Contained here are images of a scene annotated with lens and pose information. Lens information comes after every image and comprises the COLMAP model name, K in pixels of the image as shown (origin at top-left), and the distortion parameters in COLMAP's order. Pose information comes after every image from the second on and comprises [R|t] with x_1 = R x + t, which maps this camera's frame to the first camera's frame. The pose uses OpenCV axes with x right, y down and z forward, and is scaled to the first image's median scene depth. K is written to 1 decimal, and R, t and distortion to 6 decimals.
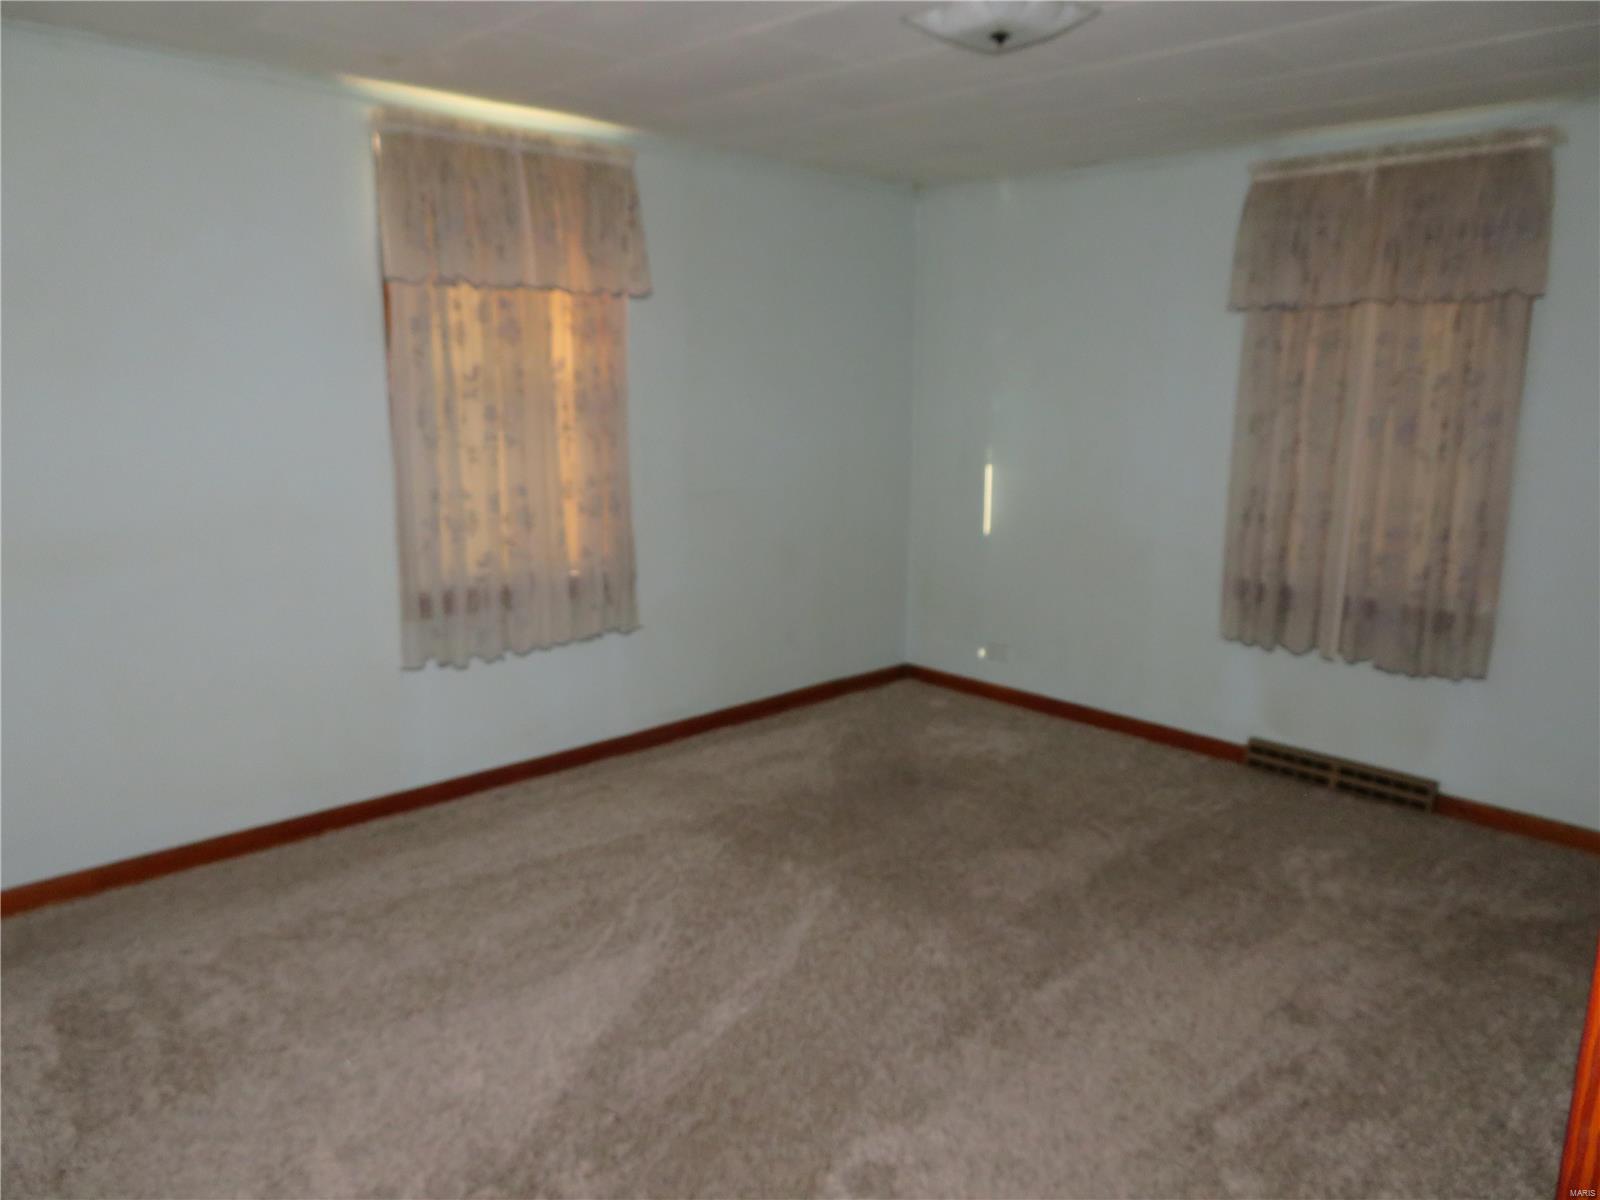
lens RADIAL K [[1140.1, 0, 802.3], [0, 1140.1, 602.7], [0, 0, 1]] dist [-0.013280, 0.004633]
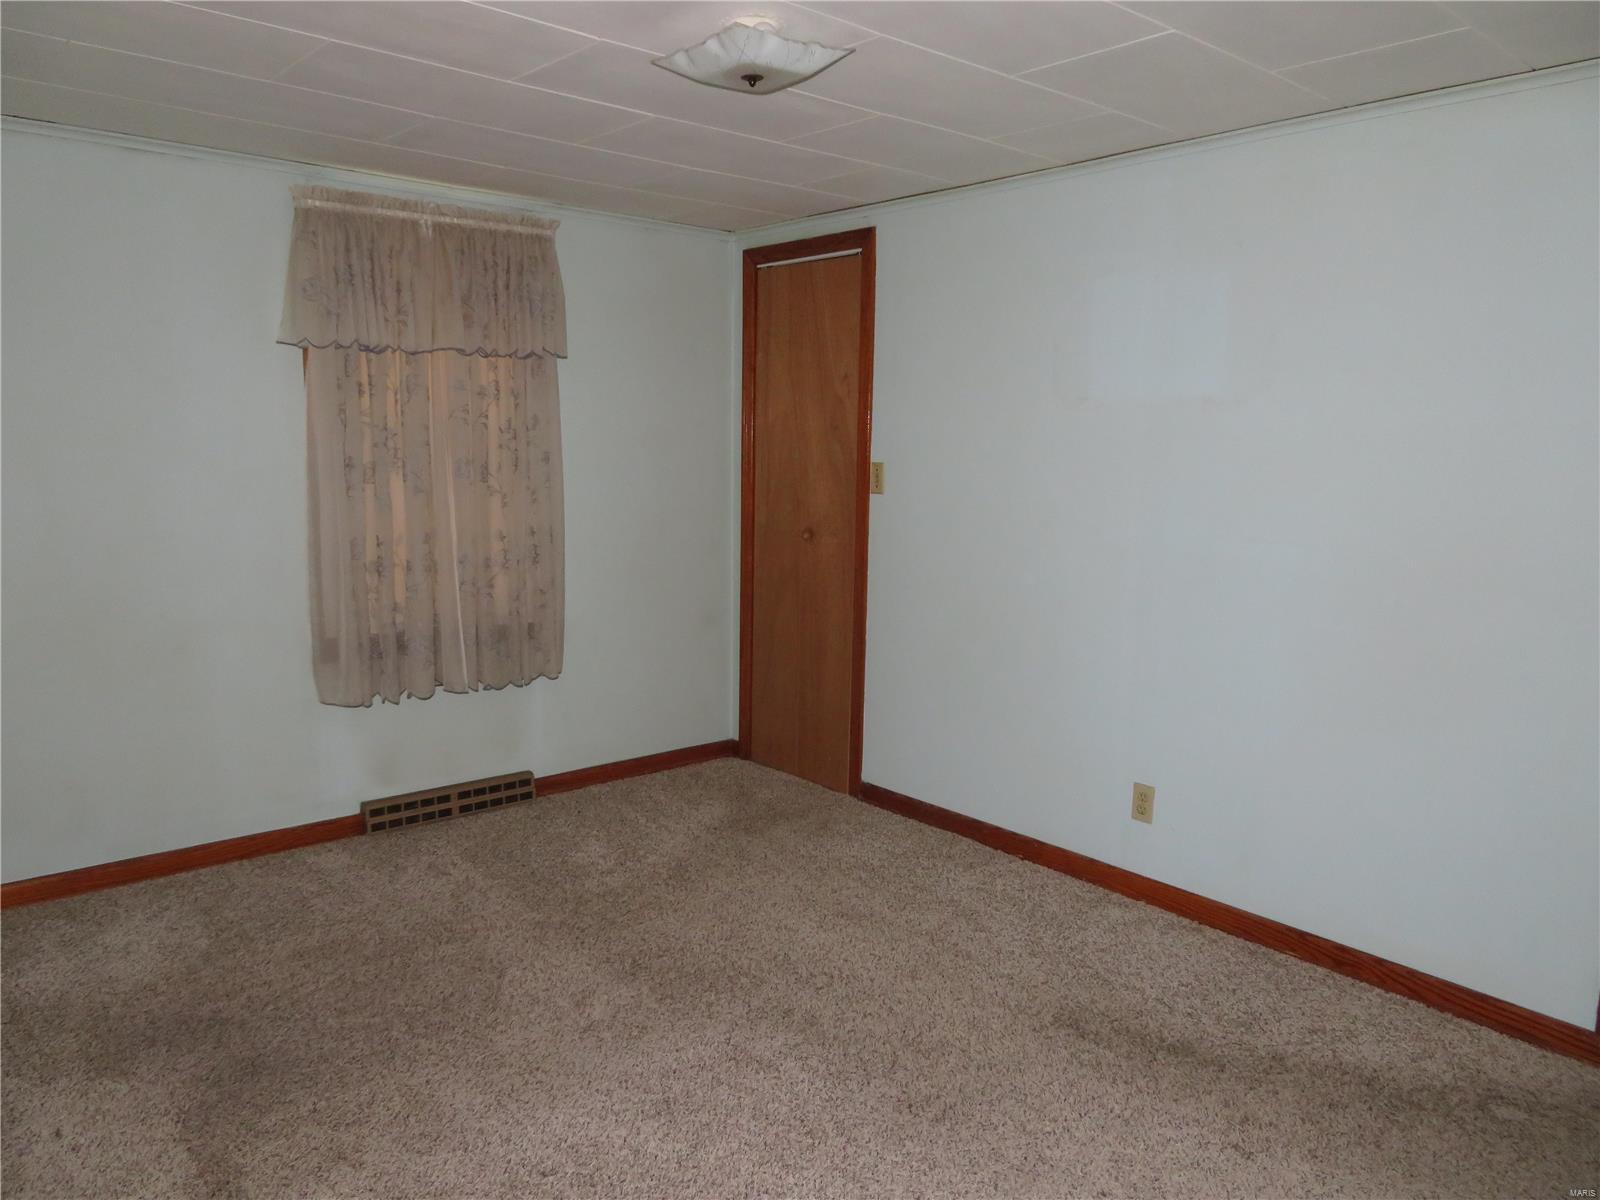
lens RADIAL K [[1140.1, 0, 802.3], [0, 1140.1, 602.7], [0, 0, 1]] dist [-0.013280, 0.004633]
pose [[0.084549, -0.161166, 0.983299, -0.519645], [0.188253, 0.971644, 0.143069, -0.119348], [-0.978474, 0.173012, 0.112492, 0.570071]]
